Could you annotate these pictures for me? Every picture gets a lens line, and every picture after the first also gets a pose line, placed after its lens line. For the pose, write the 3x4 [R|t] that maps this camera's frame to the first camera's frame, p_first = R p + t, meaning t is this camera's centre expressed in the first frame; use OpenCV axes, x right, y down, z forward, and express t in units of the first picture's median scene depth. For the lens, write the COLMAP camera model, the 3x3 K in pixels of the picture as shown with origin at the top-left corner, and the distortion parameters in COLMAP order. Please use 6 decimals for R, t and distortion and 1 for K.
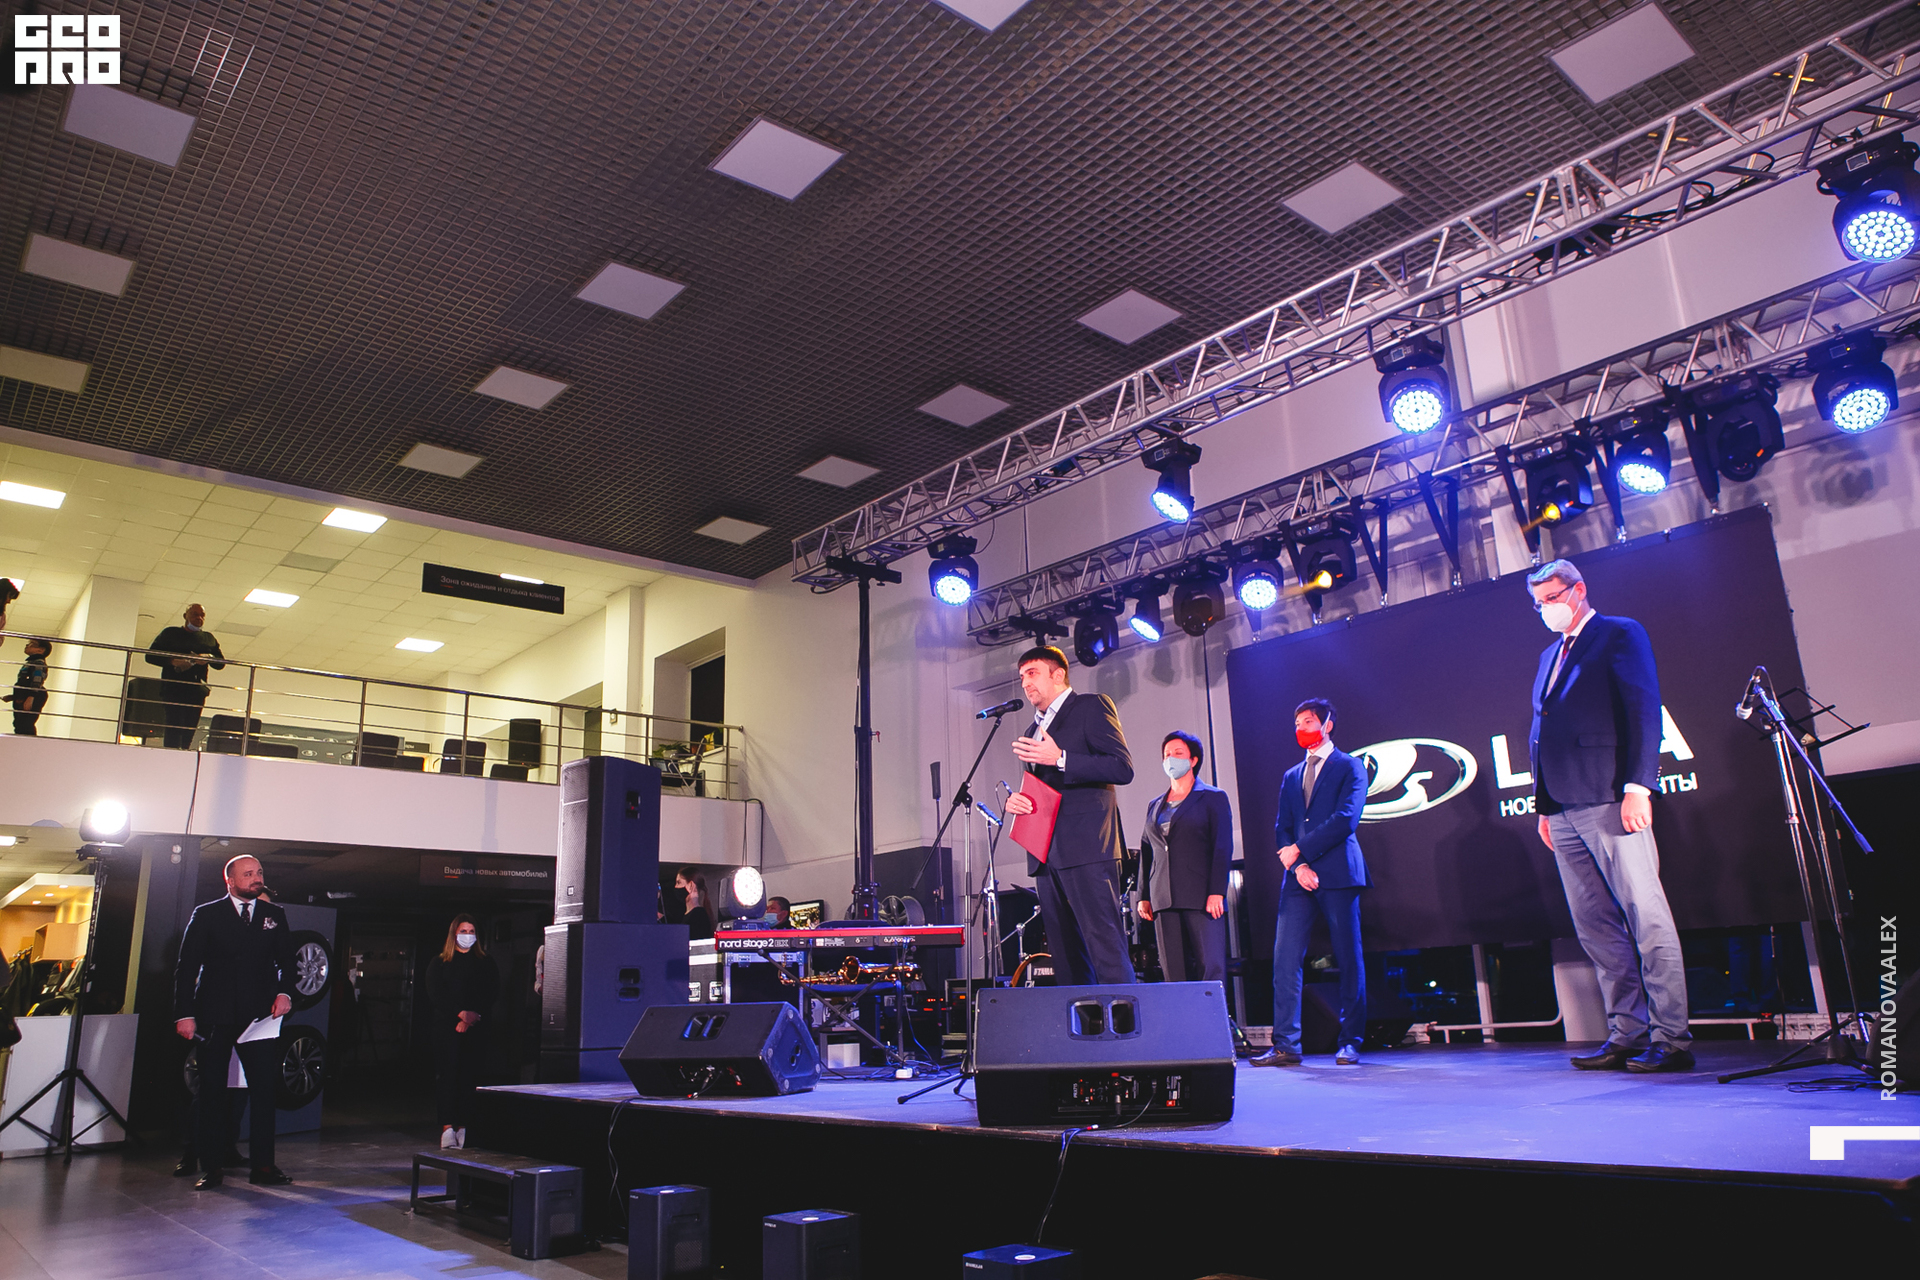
lens RADIAL K [[1333.8, 0, 960.6], [0, 1333.8, 625.6], [0, 0, 1]] dist [-0.115115, 0.093280]
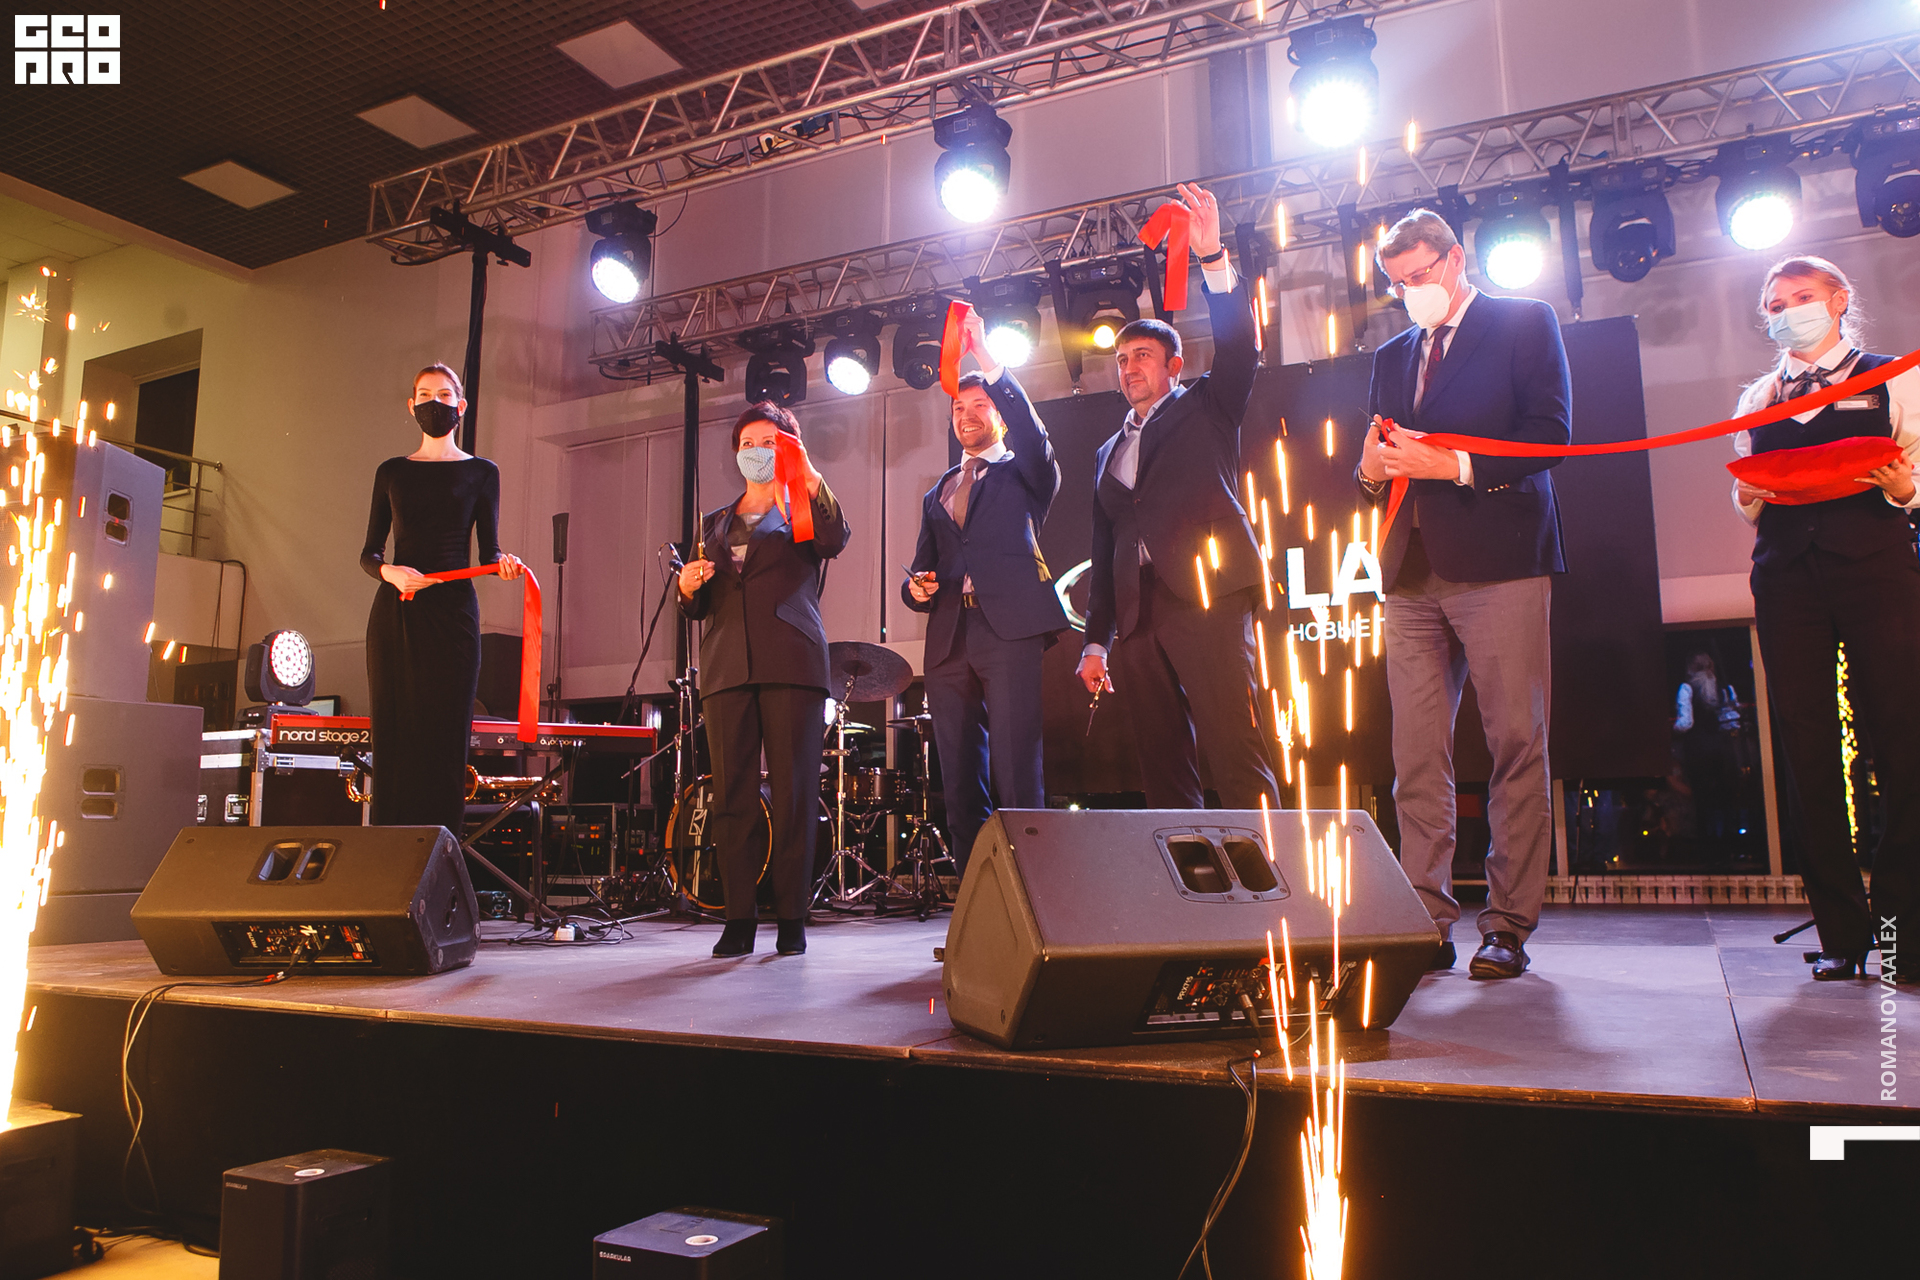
lens RADIAL K [[1404.3, 0, 993.8], [0, 1404.3, 631.6], [0, 0, 1]] dist [-0.116294, 0.094792]
pose [[0.916818, 0.080113, 0.391187, -0.106082], [-0.128692, 0.986676, 0.099547, 0.066548], [-0.378000, -0.141609, 0.914911, 0.220569]]
